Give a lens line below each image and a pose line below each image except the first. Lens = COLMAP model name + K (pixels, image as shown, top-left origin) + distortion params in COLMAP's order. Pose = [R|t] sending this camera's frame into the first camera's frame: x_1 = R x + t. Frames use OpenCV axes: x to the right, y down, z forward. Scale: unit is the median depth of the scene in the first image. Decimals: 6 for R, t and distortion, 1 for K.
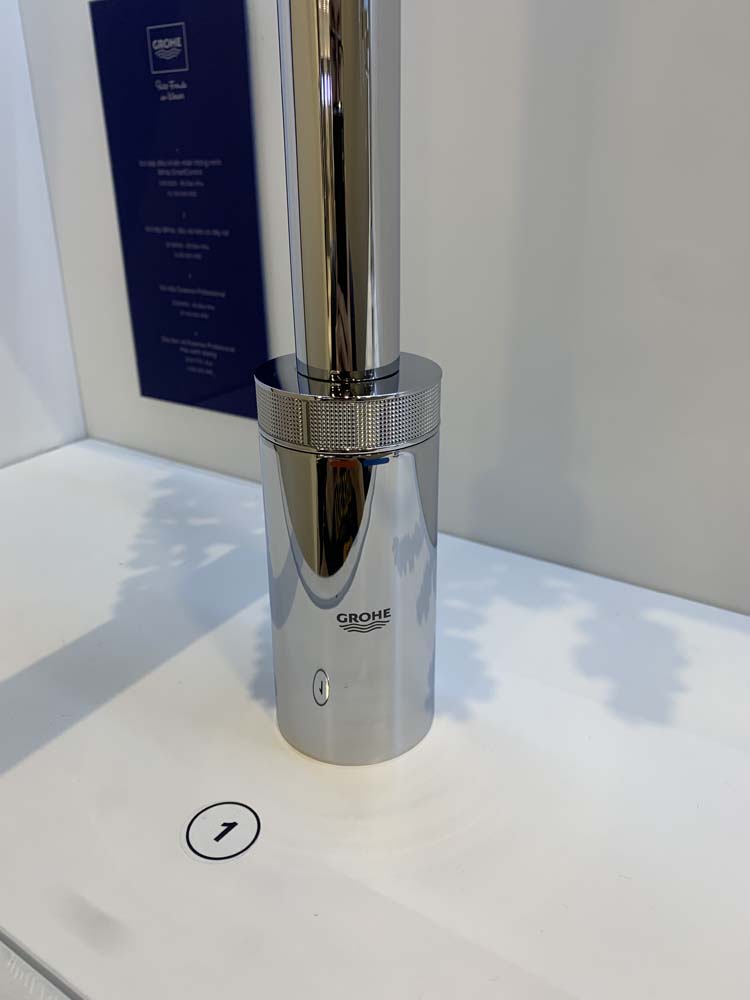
lens RADIAL K [[781.0, 0, 372.0], [0, 781.0, 488.0], [0, 0, 1]] dist [-0.006580, -0.003331]
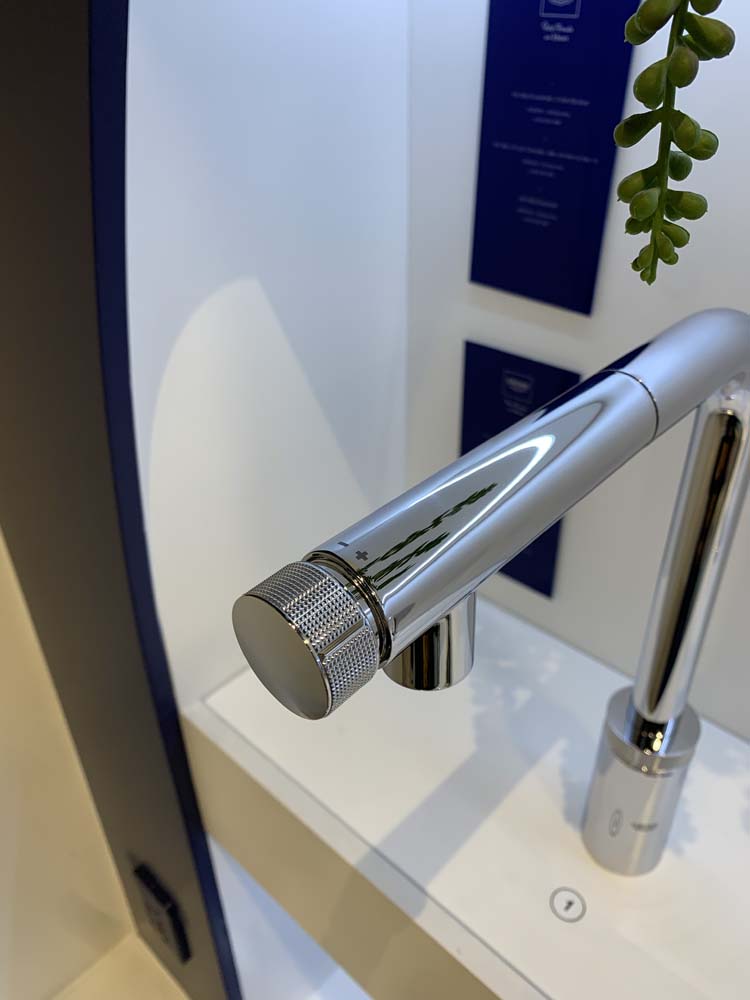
lens RADIAL K [[790.7, 0, 404.0], [0, 790.7, 500.0], [0, 0, 1]] dist [-0.002998, -0.003280]
pose [[0.989247, 0.086982, -0.117581, -0.274055], [-0.063662, 0.979862, 0.189255, -0.604451], [0.131675, -0.179735, 0.974863, -0.580394]]
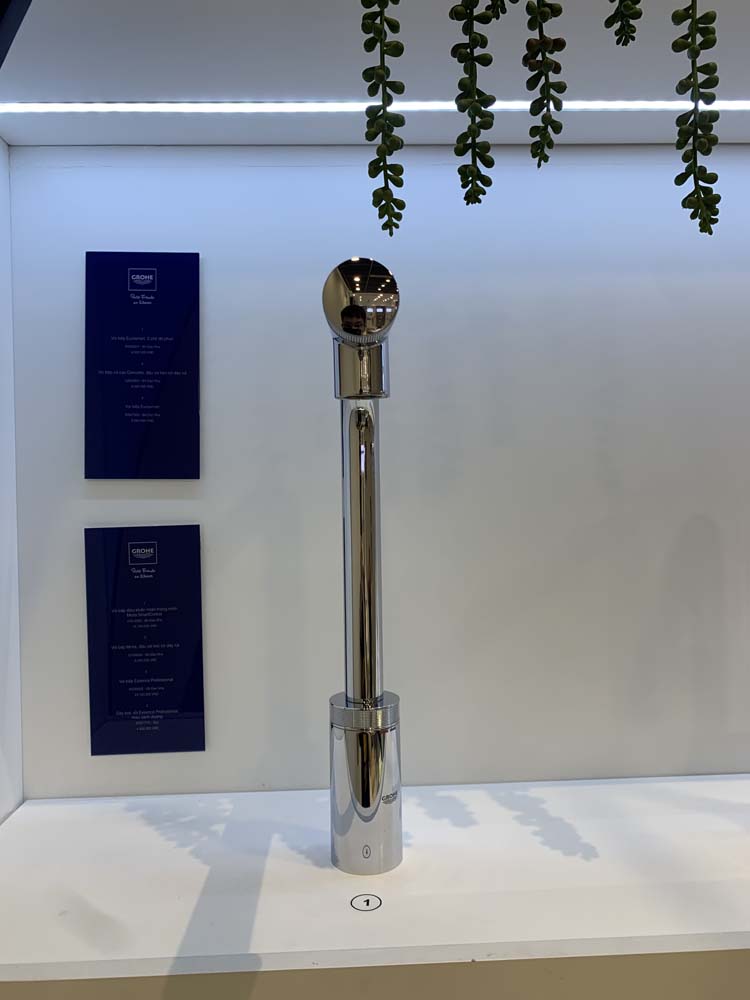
lens RADIAL K [[777.1, 0, 375.0], [0, 777.1, 500.0], [0, 0, 1]] dist [-0.003414, -0.000120]
pose [[0.815597, -0.018066, 0.578338, -0.854909], [0.239757, 0.920222, -0.309369, 0.026554], [-0.526610, 0.390981, 0.754862, -0.723800]]
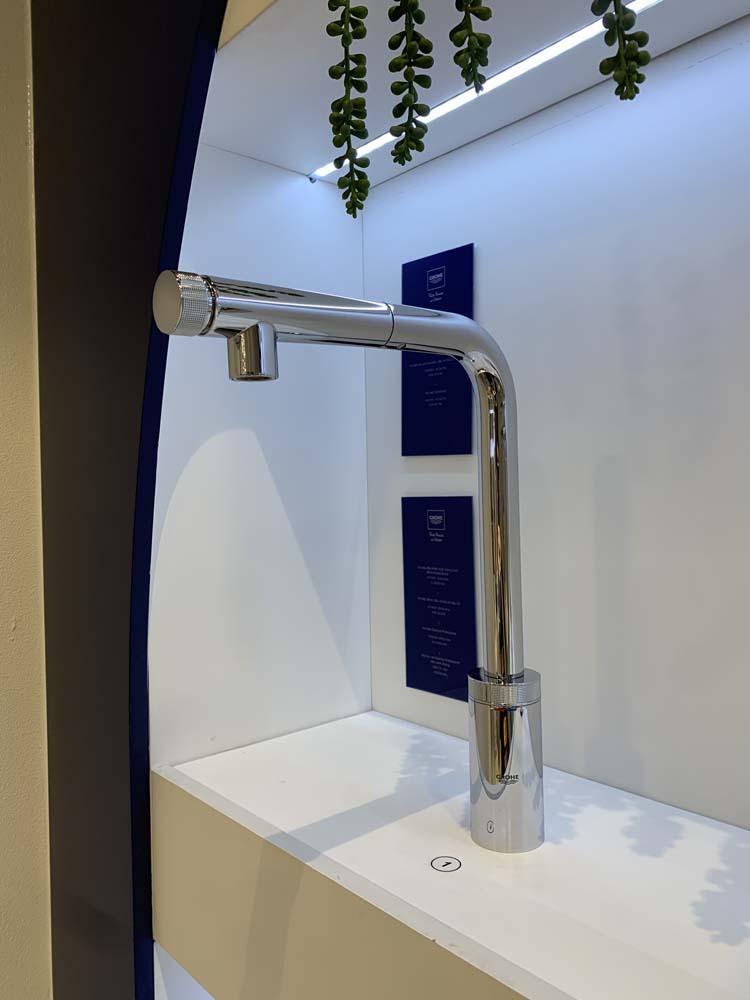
lens RADIAL K [[778.2, 0, 387.5], [0, 778.2, 497.5], [0, 0, 1]] dist [0.100356, -0.084048]
pose [[0.966014, -0.008229, -0.258360, 0.157893], [-0.088582, 0.928435, -0.360779, 0.159607], [0.242839, 0.371404, 0.896152, -0.947792]]
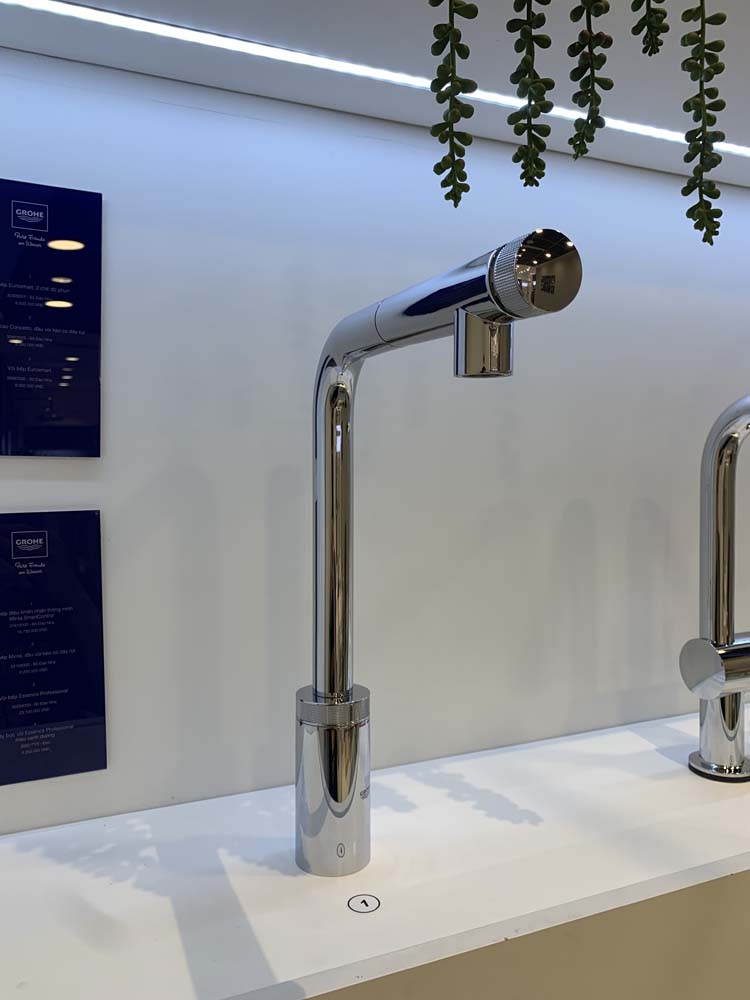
lens RADIAL K [[777.1, 0, 375.0], [0, 777.1, 500.0], [0, 0, 1]] dist [-0.003414, -0.000120]
pose [[0.551944, -0.031964, 0.833269, -1.141227], [0.328988, 0.926556, -0.182373, -0.129533], [-0.766241, 0.374795, 0.521923, -0.368839]]
